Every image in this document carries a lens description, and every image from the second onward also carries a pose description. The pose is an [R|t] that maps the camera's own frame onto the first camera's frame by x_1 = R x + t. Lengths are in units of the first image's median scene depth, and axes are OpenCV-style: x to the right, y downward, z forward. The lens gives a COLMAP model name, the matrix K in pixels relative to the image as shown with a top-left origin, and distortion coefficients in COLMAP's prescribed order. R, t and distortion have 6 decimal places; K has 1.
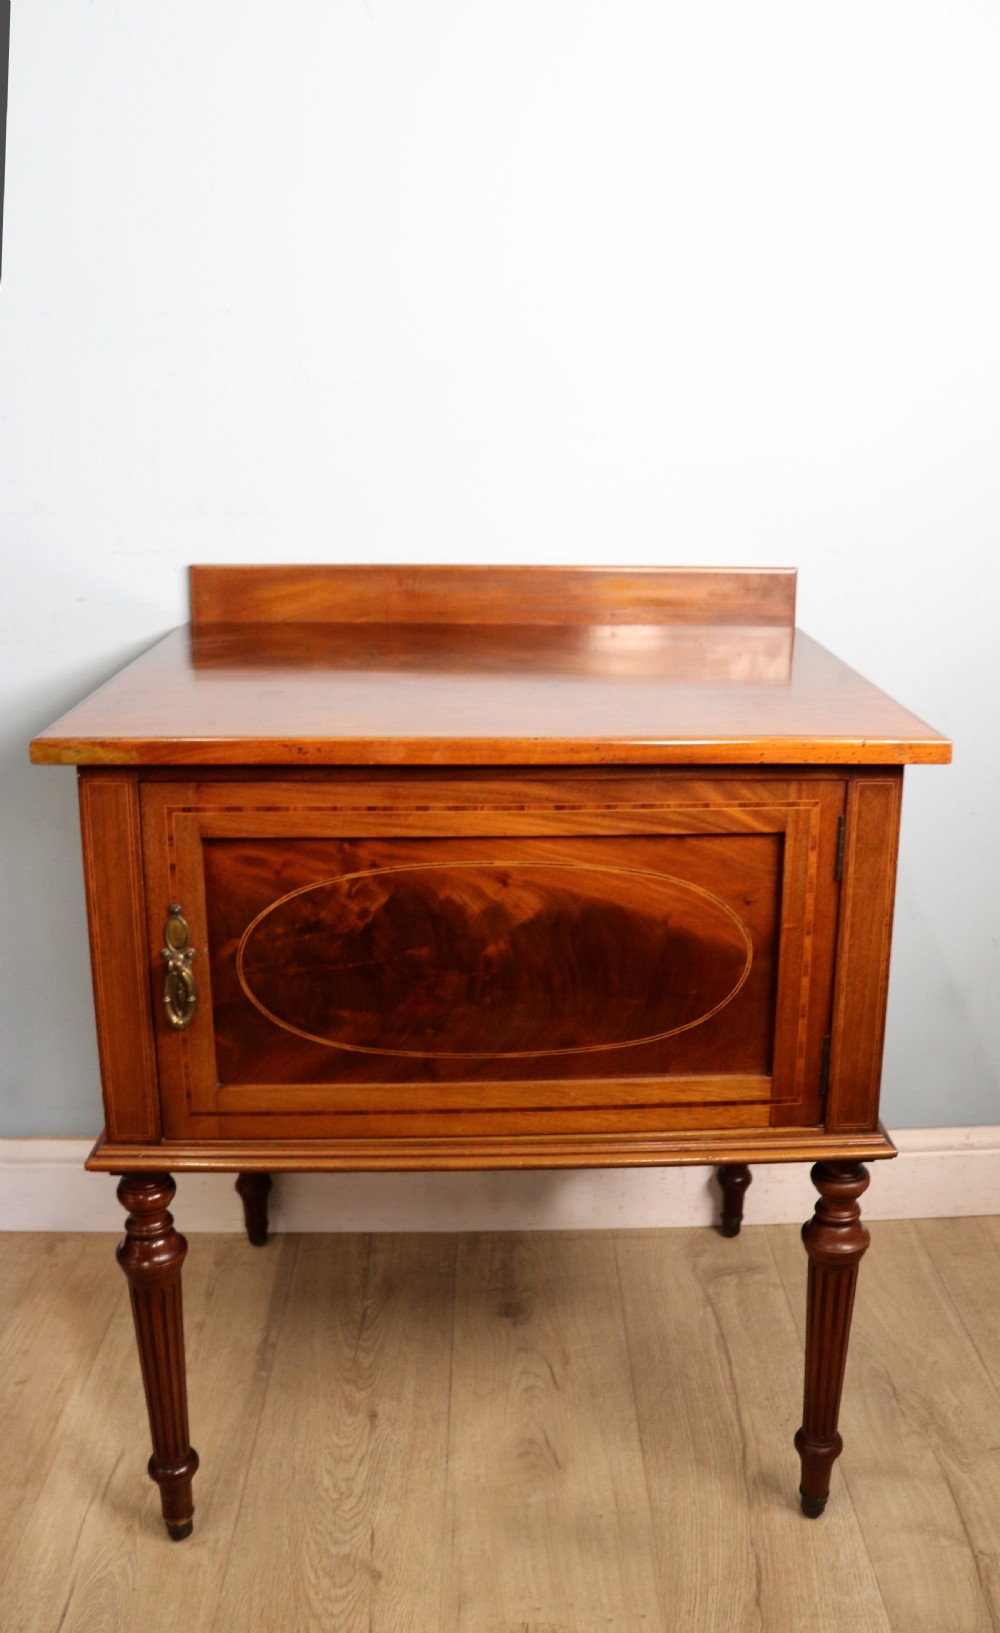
lens RADIAL K [[1405.8, 0, 601.9], [0, 1405.8, 741.9], [0, 0, 1]] dist [-0.174156, 0.111387]
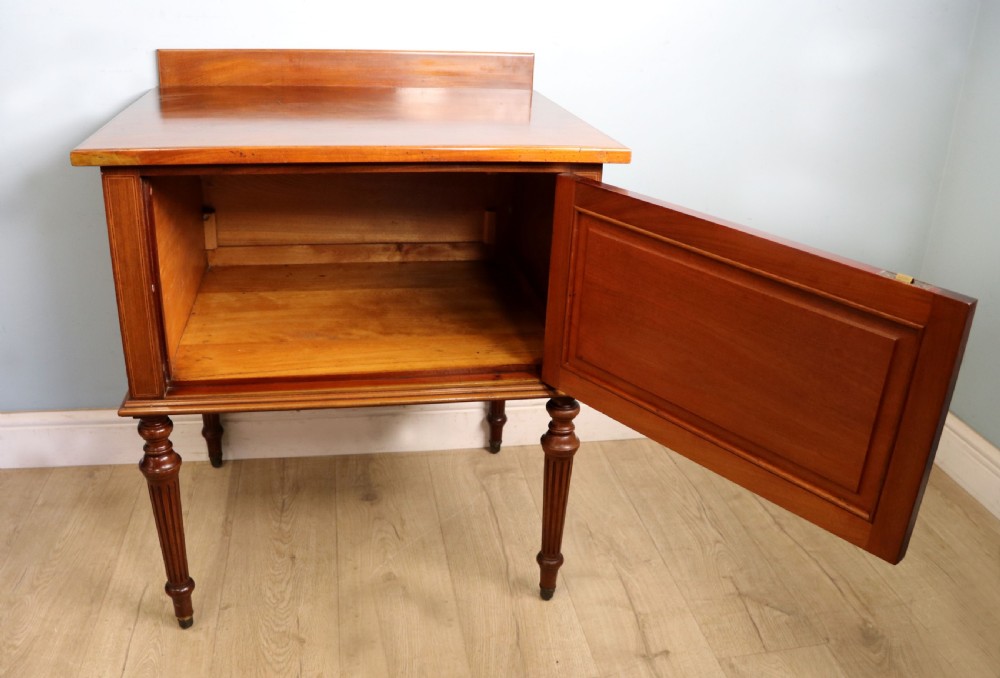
lens RADIAL K [[853.1, 0, 504.0], [0, 853.1, 335.0], [0, 0, 1]] dist [-0.179736, 0.107122]
pose [[0.992891, -0.019921, 0.117348, -0.026137], [-0.001506, 0.983714, 0.179734, 0.034270], [-0.119018, -0.178633, 0.976691, -0.025630]]
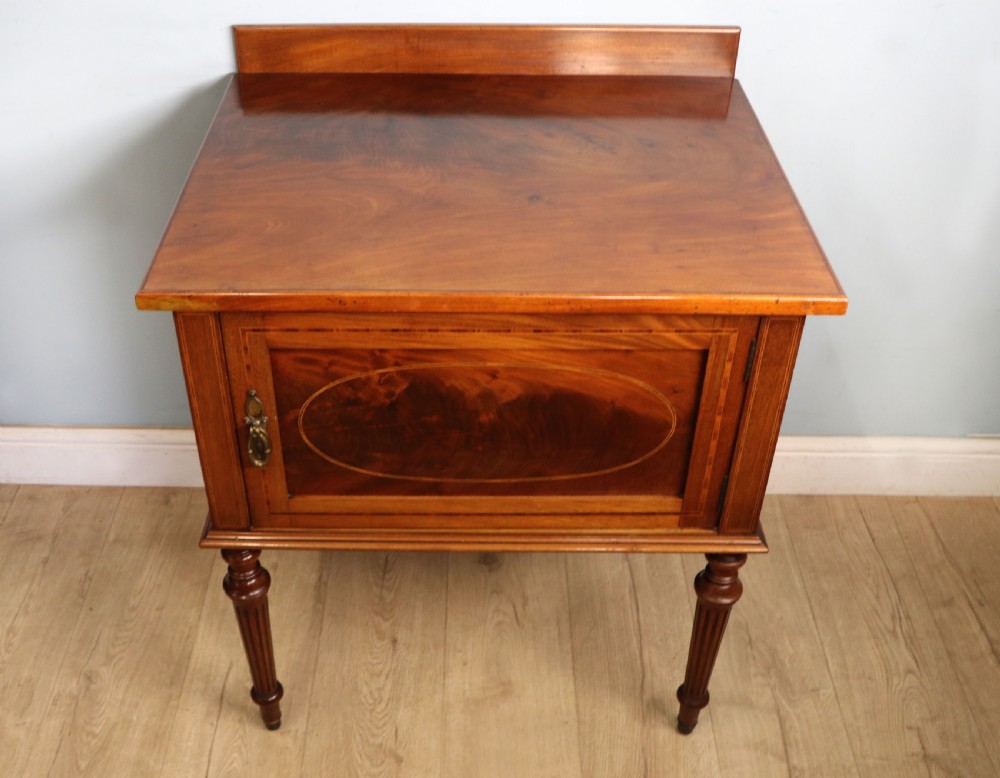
lens RADIAL K [[1094.2, 0, 443.7], [0, 1094.2, 406.1], [0, 0, 1]] dist [-0.111067, 0.000000]
pose [[0.994979, 0.041404, -0.091116, -0.020075], [0.001471, 0.904263, 0.426972, -0.307522], [0.100072, -0.424963, 0.899662, 0.039639]]
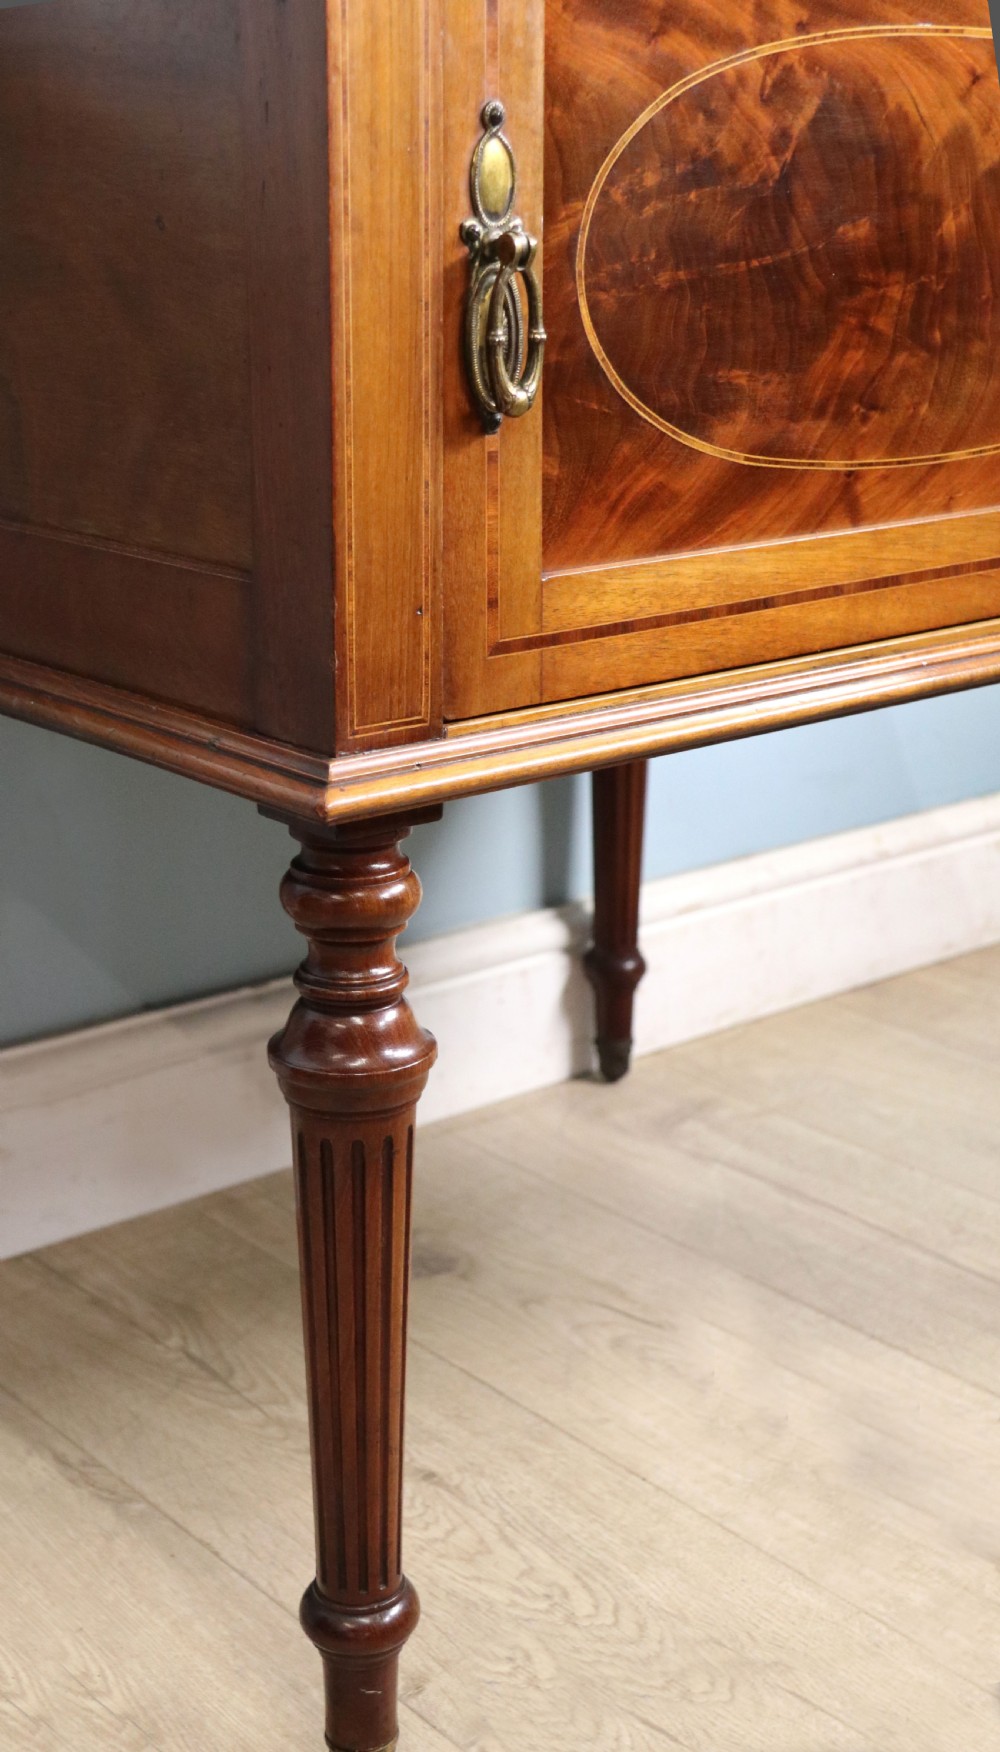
lens RADIAL K [[2293.7, 0, 499.0], [0, 2293.7, 835.1], [0, 0, 1]] dist [0.059739, 0.000000]
pose [[0.804829, -0.174102, 0.567397, -0.696994], [0.147042, 0.984694, 0.093575, 0.255050], [-0.575004, 0.008119, 0.818111, 0.401483]]
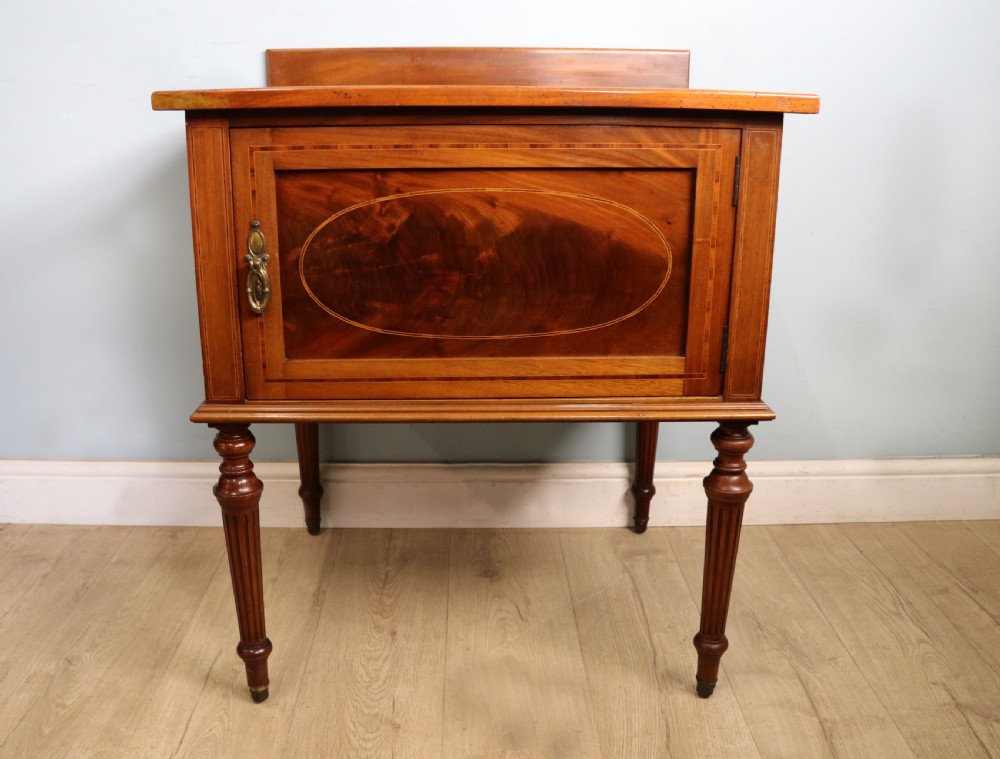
lens RADIAL K [[905.1, 0, 483.1], [0, 905.1, 378.3], [0, 0, 1]] dist [-0.142003, 0.000000]
pose [[0.998443, 0.002865, -0.055708, -0.027935], [0.001165, 0.997391, 0.072182, 0.198346], [0.055769, -0.072135, 0.995834, 0.100507]]
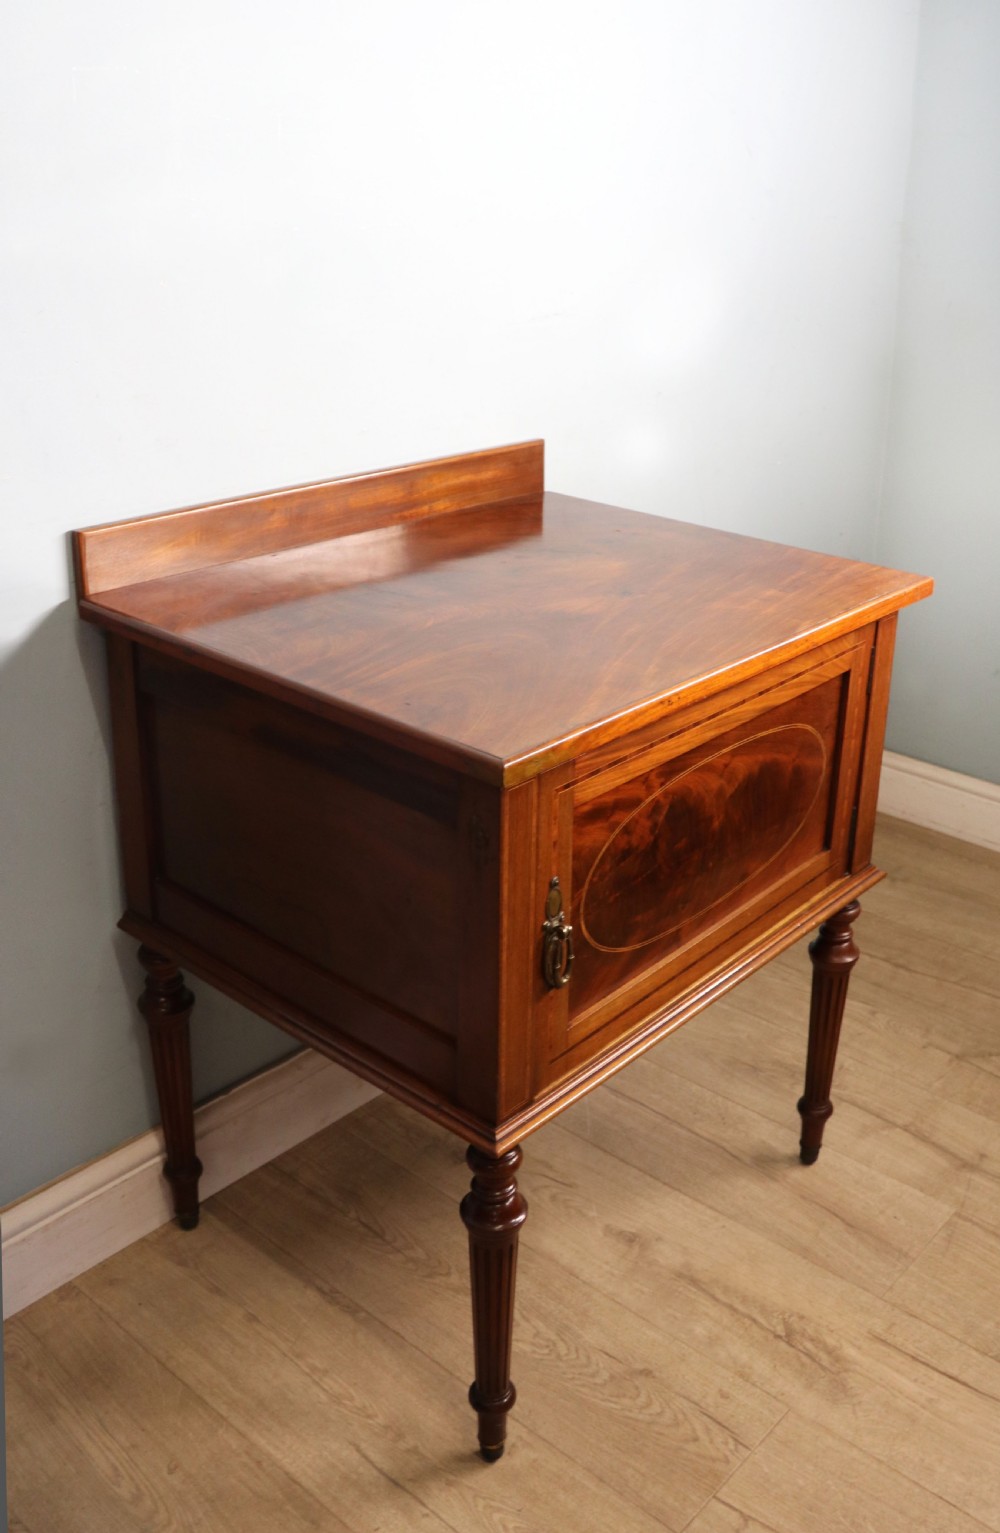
lens RADIAL K [[1420.2, 0, 589.4], [0, 1420.2, 679.4], [0, 0, 1]] dist [-0.106721, 0.000000]
pose [[0.688582, -0.244651, 0.682642, -0.925778], [0.144990, 0.968810, 0.200958, -0.224373], [-0.710516, -0.039400, 0.702578, 0.218058]]
